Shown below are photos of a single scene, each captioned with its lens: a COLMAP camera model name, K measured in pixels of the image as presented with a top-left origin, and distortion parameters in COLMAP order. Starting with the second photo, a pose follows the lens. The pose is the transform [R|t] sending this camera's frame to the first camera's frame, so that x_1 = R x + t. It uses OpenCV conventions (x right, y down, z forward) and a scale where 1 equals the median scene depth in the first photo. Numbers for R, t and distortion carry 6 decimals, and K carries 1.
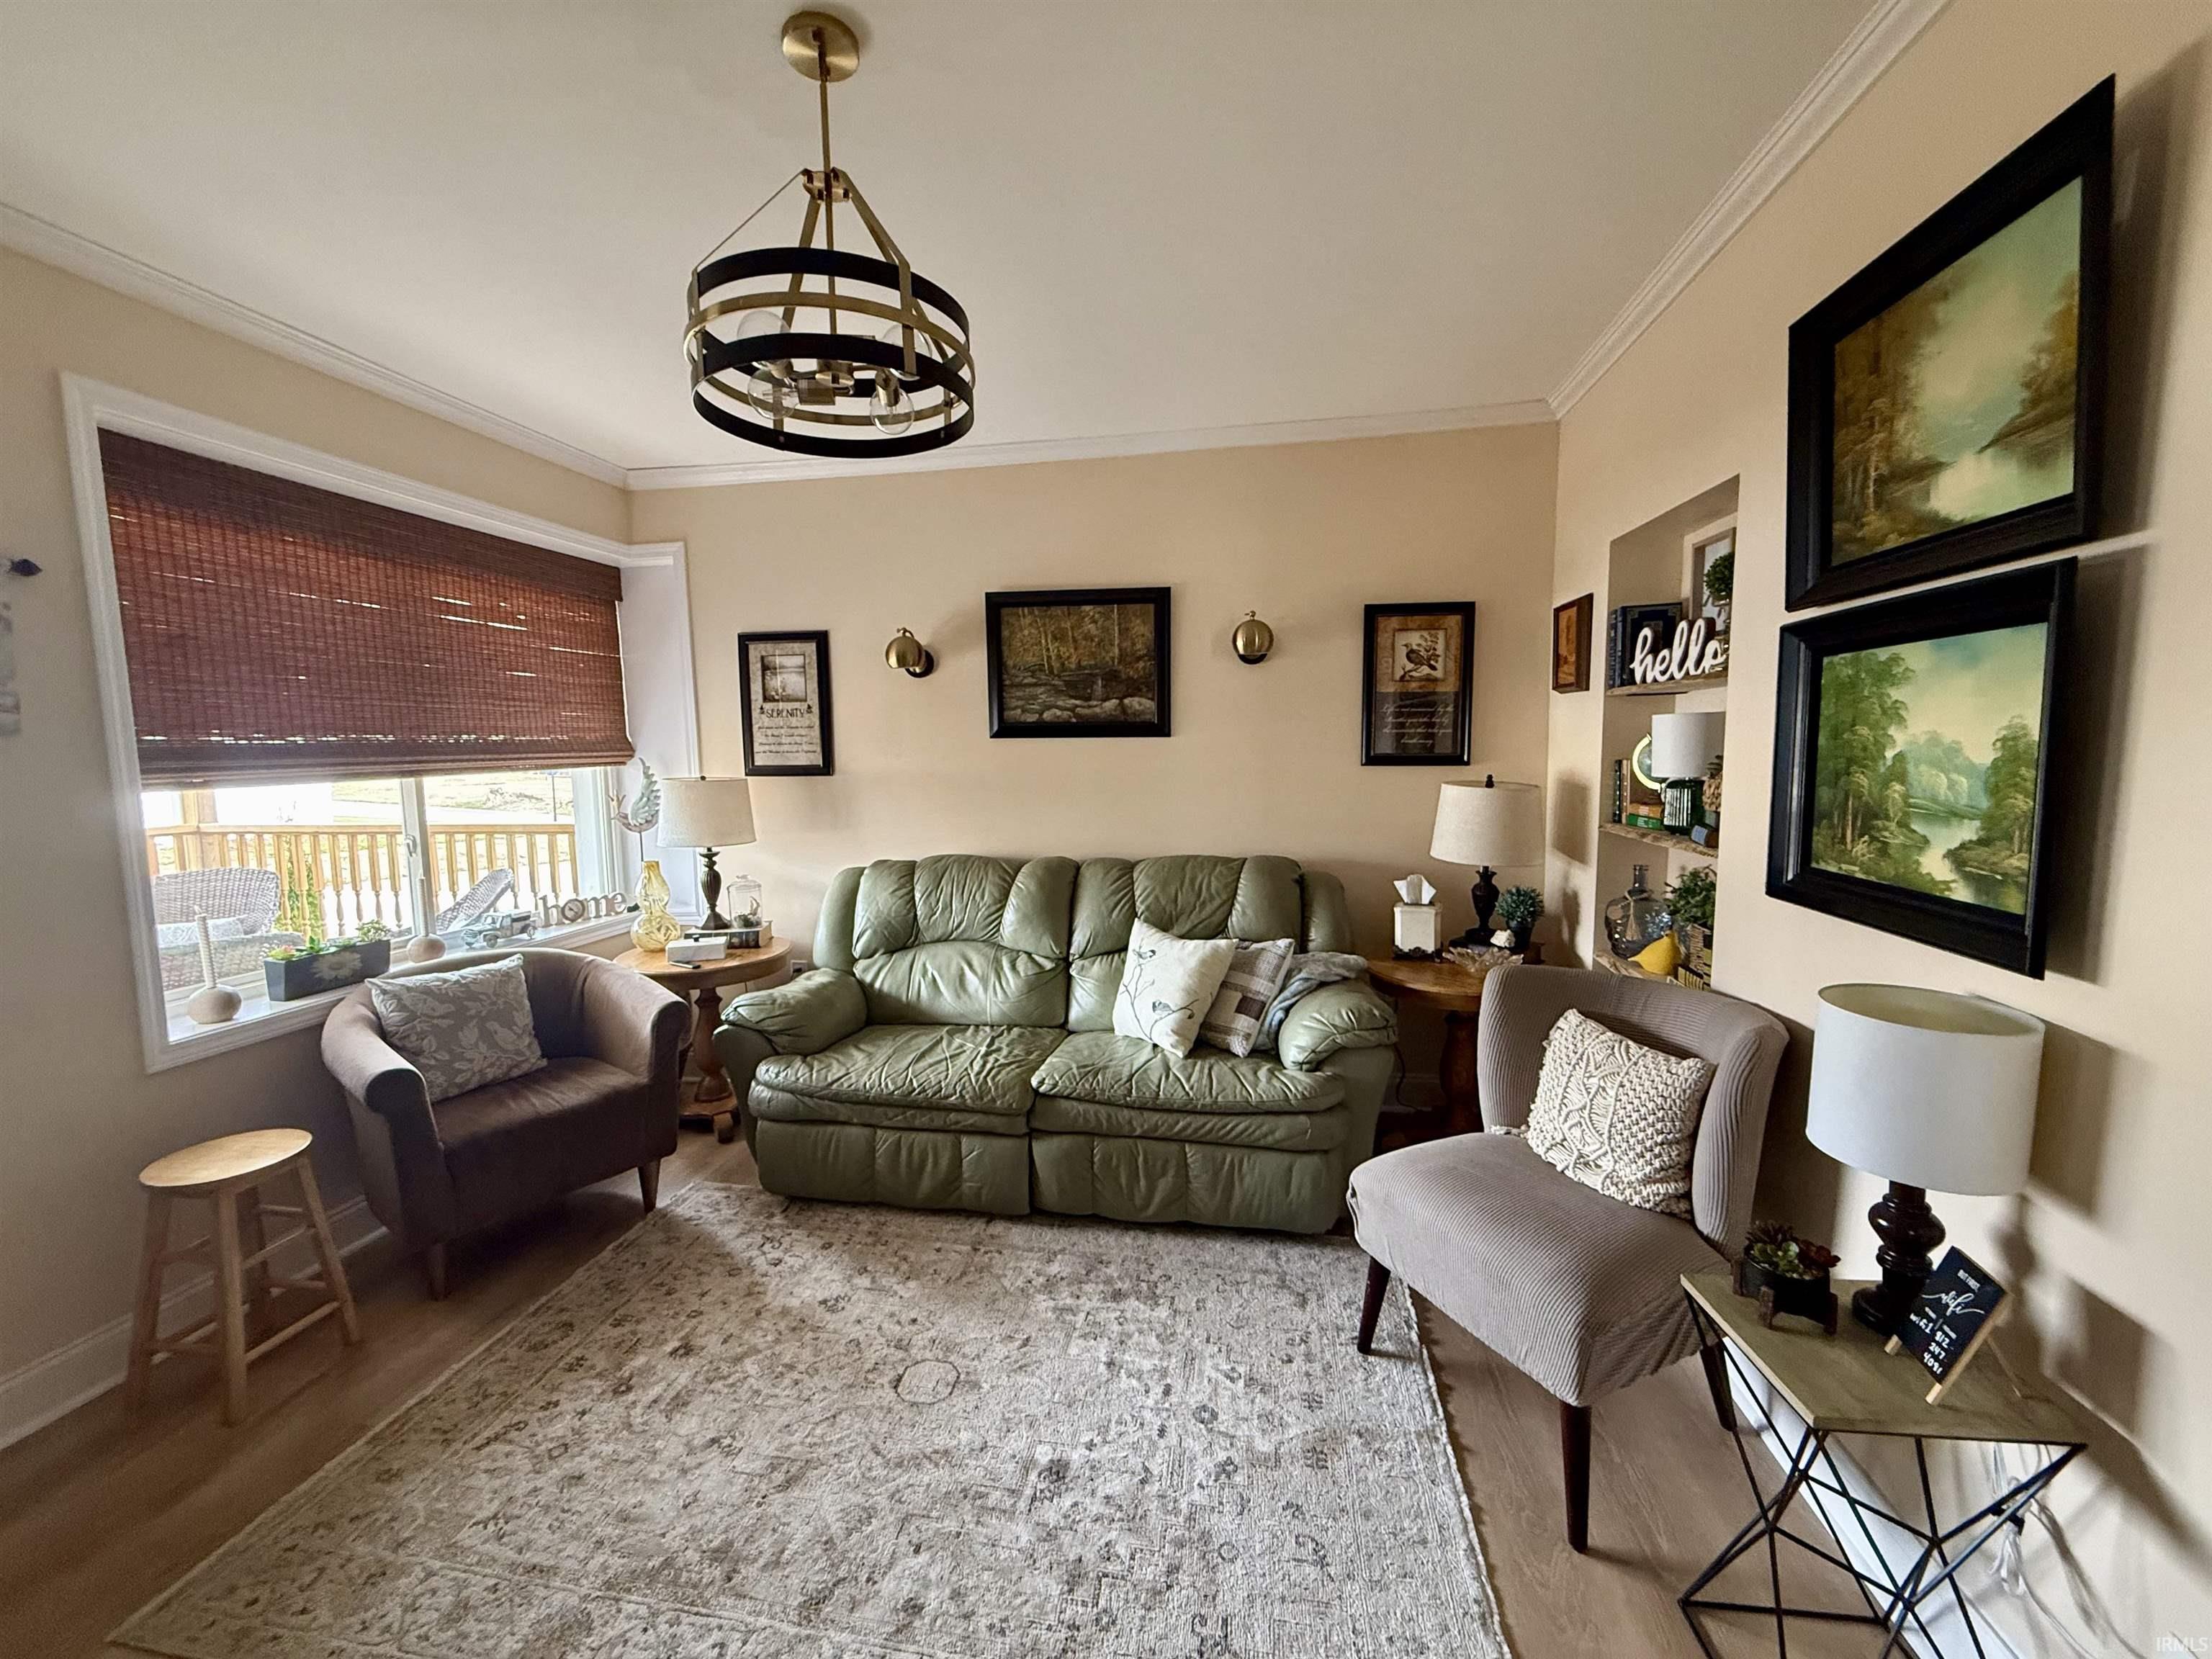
lens RADIAL K [[877.4, 0, 1115.2], [0, 877.4, 829.1], [0, 0, 1]] dist [-0.002322, -0.000015]
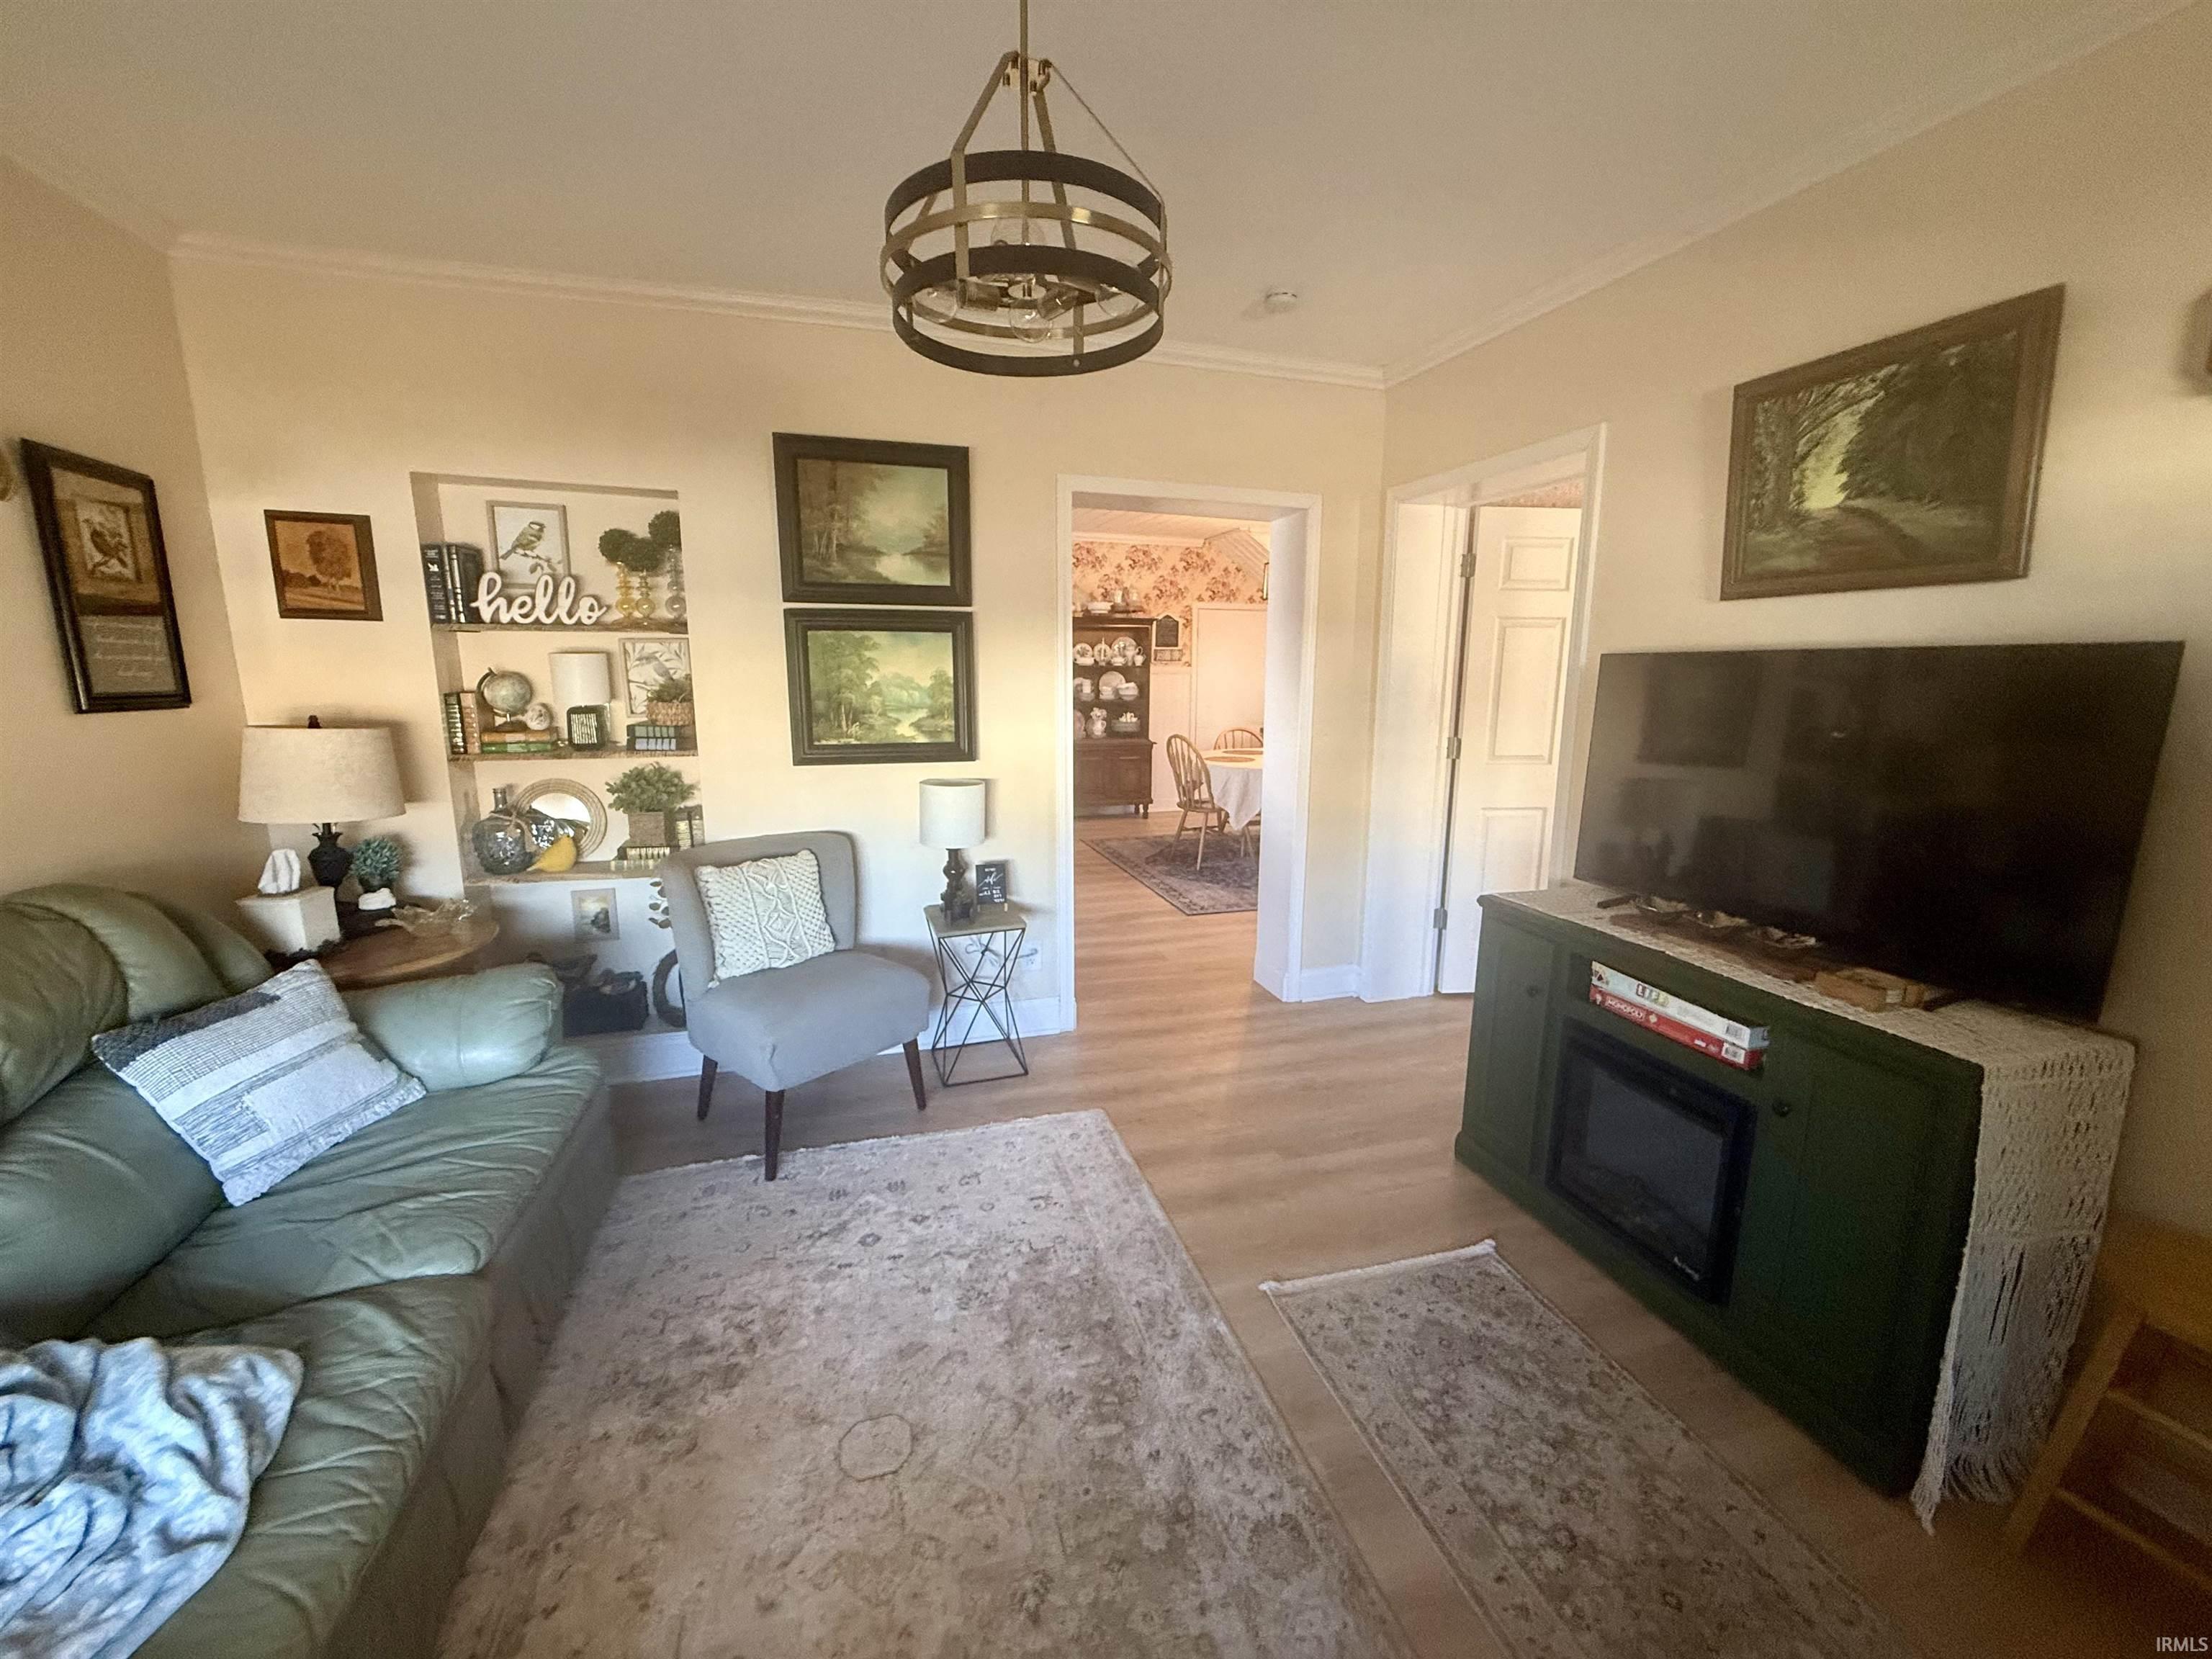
lens RADIAL K [[877.4, 0, 1099.7], [0, 877.4, 825.8], [0, 0, 1]] dist [-0.002322, -0.000015]
pose [[-0.439467, -0.144897, 0.886495, -1.320070], [0.089079, 0.975009, 0.203524, -0.131847], [-0.893831, 0.168410, -0.415577, 1.459859]]
